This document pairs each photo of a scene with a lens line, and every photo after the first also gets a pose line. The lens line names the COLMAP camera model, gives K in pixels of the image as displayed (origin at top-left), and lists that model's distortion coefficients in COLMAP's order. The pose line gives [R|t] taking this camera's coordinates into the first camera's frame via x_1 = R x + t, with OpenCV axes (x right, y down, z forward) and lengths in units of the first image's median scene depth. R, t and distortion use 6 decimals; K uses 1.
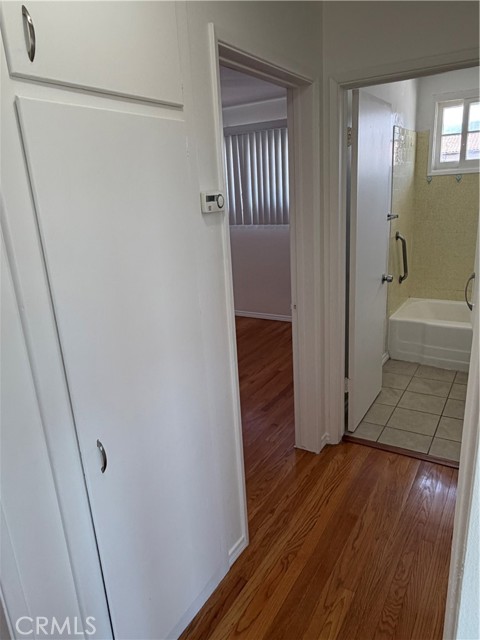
lens RADIAL K [[449.1, 0, 239.0], [0, 449.1, 320.2], [0, 0, 1]] dist [0.004657, -0.000571]
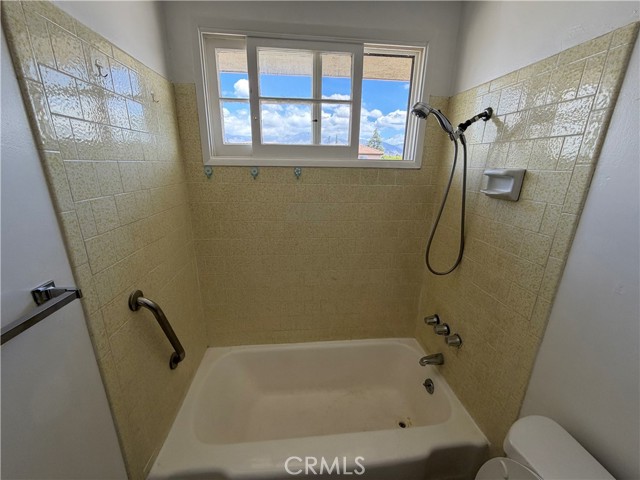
lens RADIAL K [[253.4, 0, 317.4], [0, 253.4, 241.0], [0, 0, 1]] dist [0.000370, -0.000991]
pose [[0.787318, -0.111181, 0.606440, 0.330091], [0.116691, 0.992700, 0.030501, -0.220334], [-0.605404, 0.046752, 0.794544, 0.667316]]
